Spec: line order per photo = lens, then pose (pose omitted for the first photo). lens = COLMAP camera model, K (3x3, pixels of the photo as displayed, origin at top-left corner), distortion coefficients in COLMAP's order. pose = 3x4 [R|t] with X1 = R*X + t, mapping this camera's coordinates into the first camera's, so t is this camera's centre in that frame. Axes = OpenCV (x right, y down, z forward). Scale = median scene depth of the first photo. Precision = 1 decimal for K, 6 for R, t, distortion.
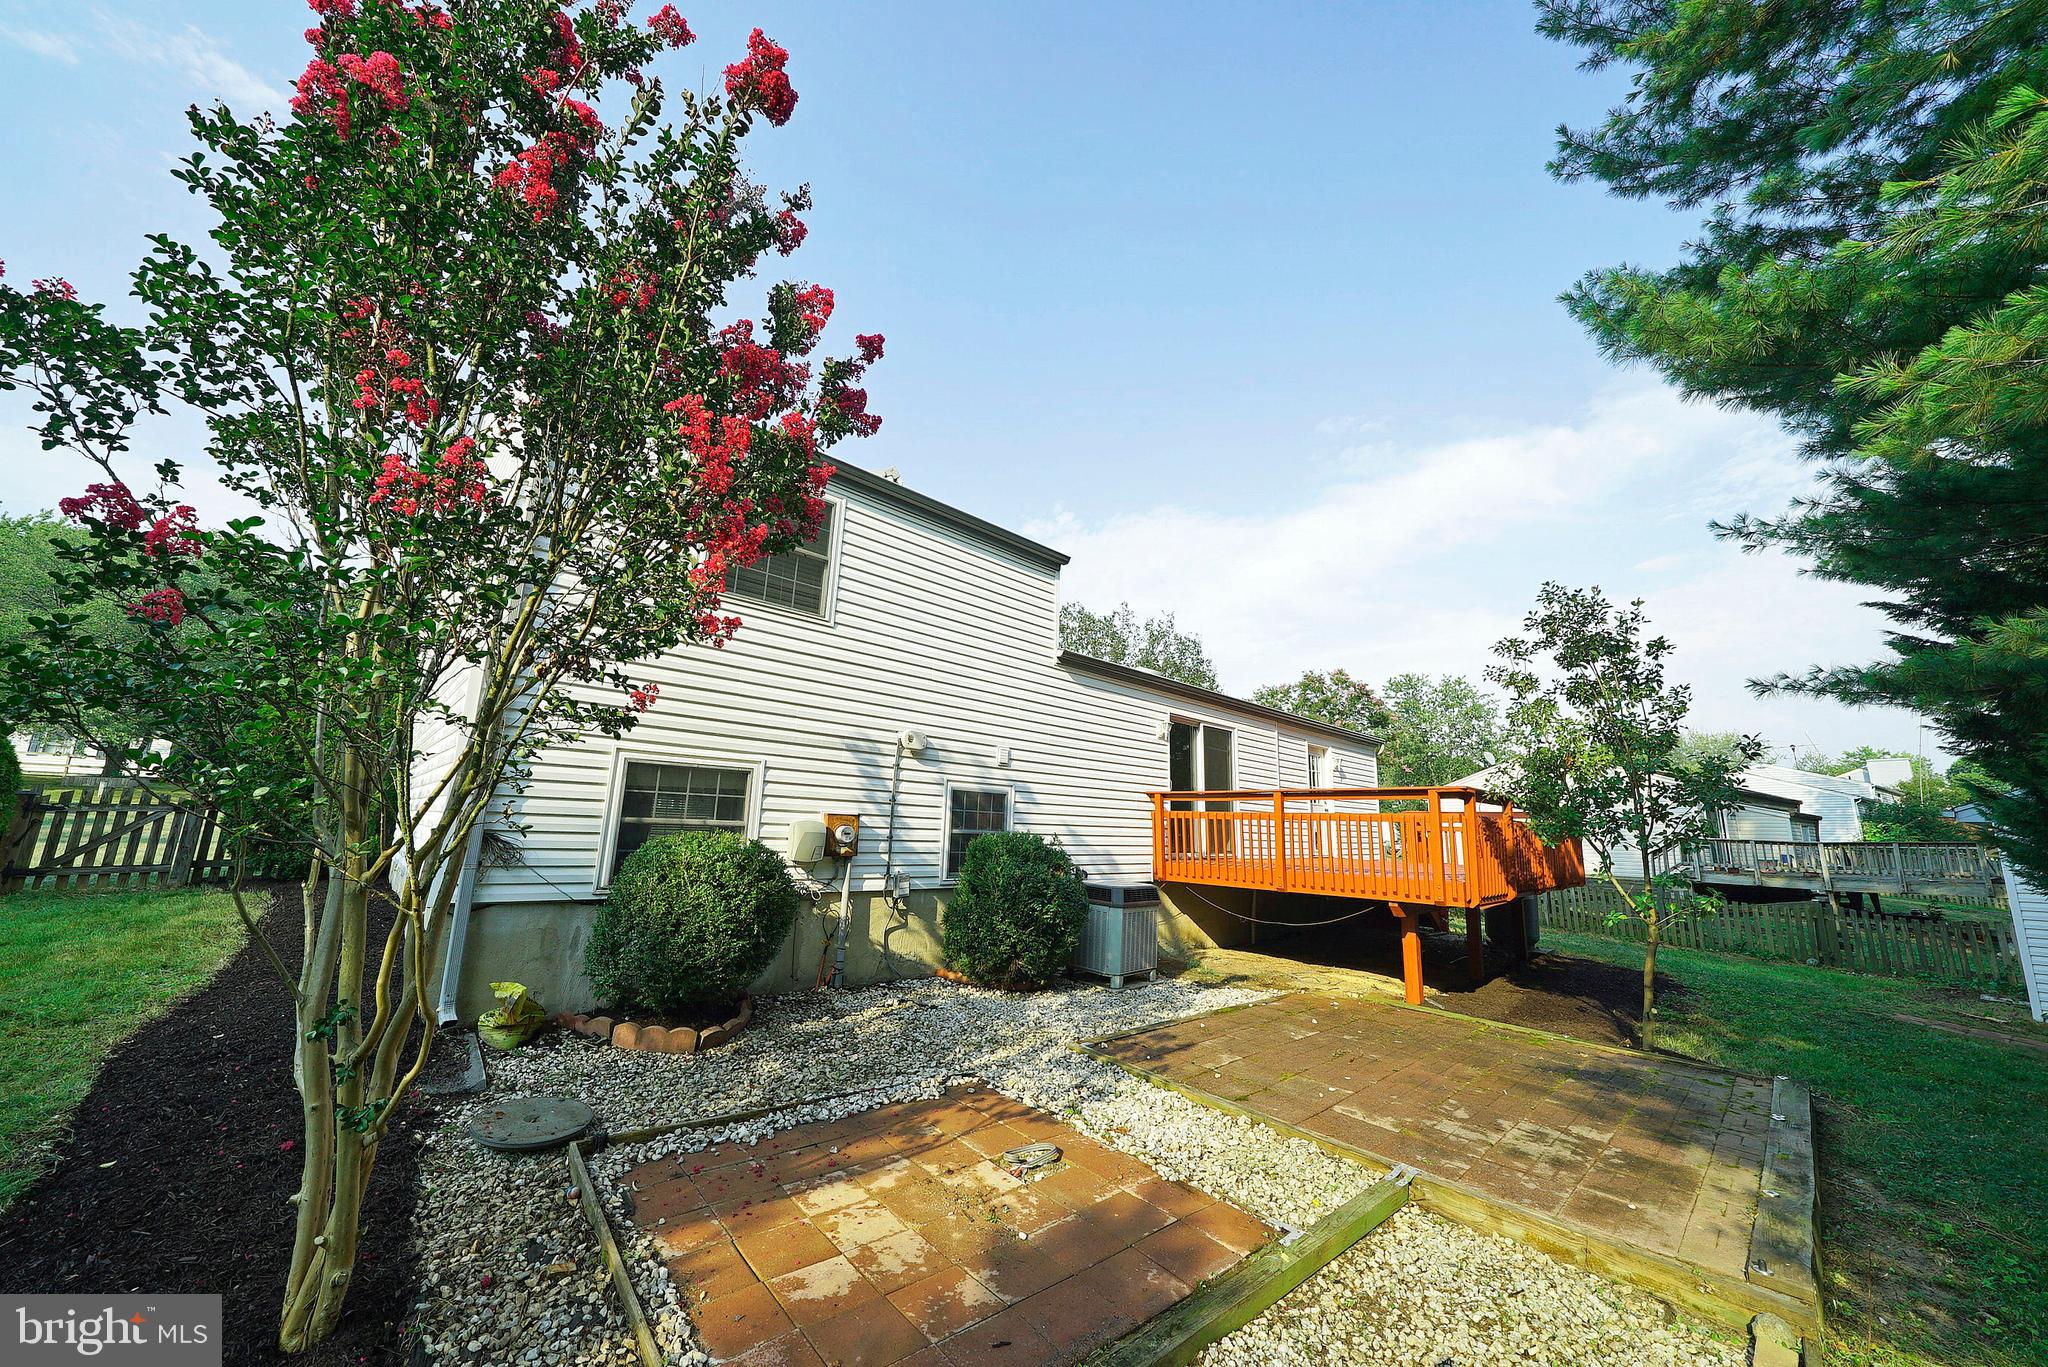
lens RADIAL K [[725.4, 0, 1024.0], [0, 725.4, 683.5], [0, 0, 1]] dist [-0.022051, 0.000218]
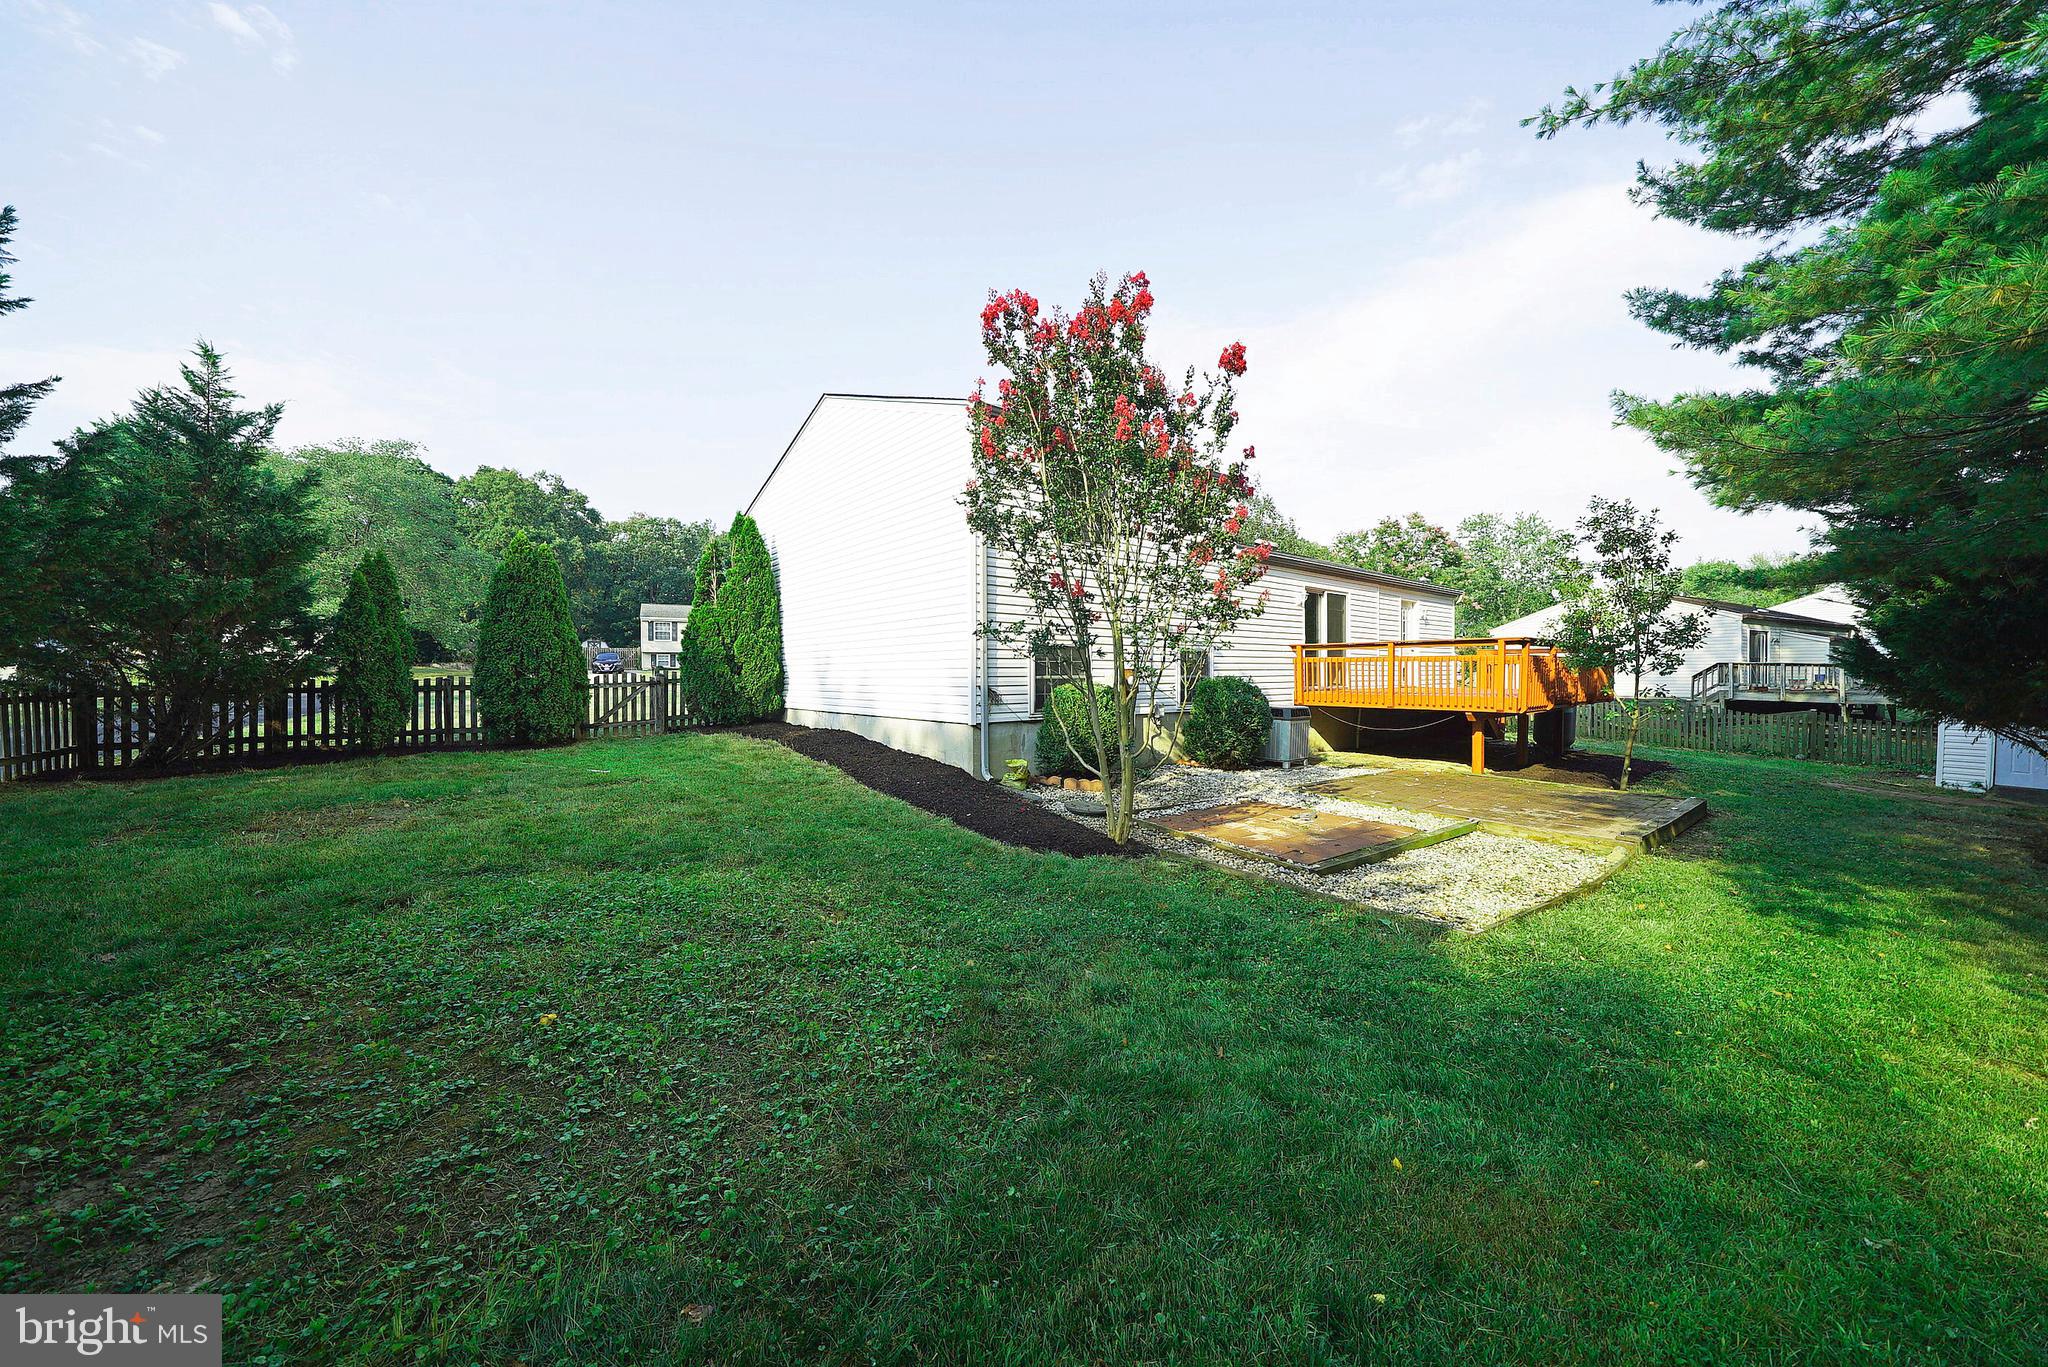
lens RADIAL K [[750.7, 0, 1024.0], [0, 750.7, 683.5], [0, 0, 1]] dist [-0.010011, 0.000059]
pose [[0.997837, -0.035104, -0.055572, -0.340771], [0.045961, 0.977030, 0.208086, -0.131605], [0.046991, -0.210190, 0.976531, -0.589026]]
